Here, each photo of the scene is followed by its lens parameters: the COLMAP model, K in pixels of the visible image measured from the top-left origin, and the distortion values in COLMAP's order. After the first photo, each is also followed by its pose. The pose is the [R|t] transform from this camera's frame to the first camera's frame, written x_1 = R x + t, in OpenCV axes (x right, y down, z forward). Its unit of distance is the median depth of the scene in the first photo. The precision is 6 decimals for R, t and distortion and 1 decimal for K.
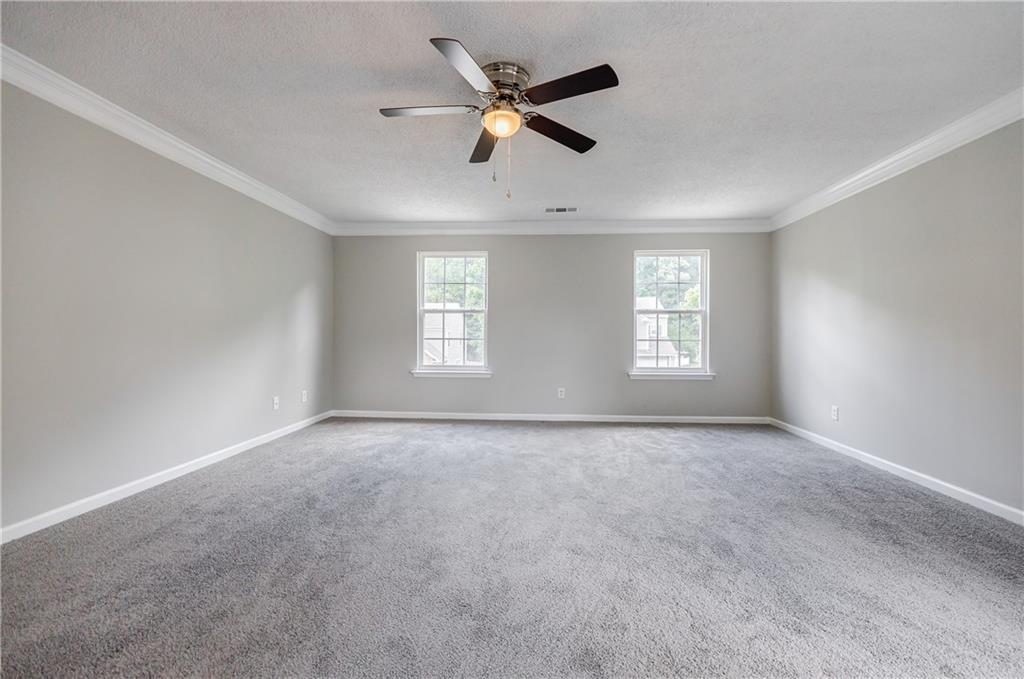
lens RADIAL K [[436.0, 0, 518.4], [0, 436.0, 332.9], [0, 0, 1]] dist [0.001234, 0.000080]
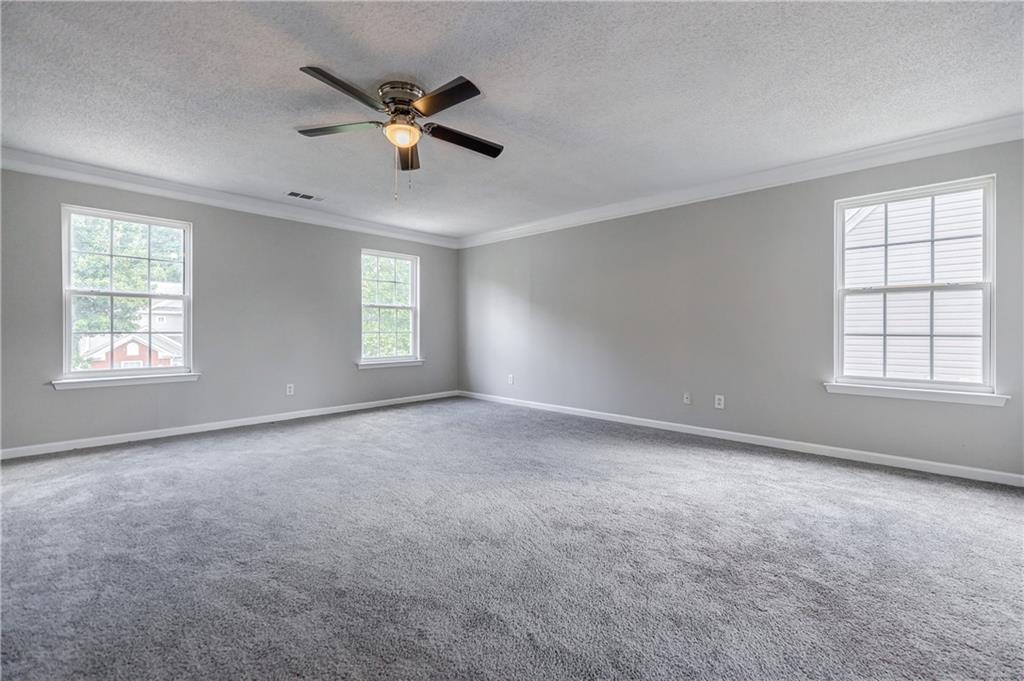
lens RADIAL K [[436.0, 0, 518.4], [0, 436.0, 333.9], [0, 0, 1]] dist [0.001234, 0.000080]
pose [[0.632926, -0.009540, 0.774153, -0.582107], [-0.002170, 0.999898, 0.014096, 0.007671], [-0.774209, -0.010602, 0.632841, 0.049465]]
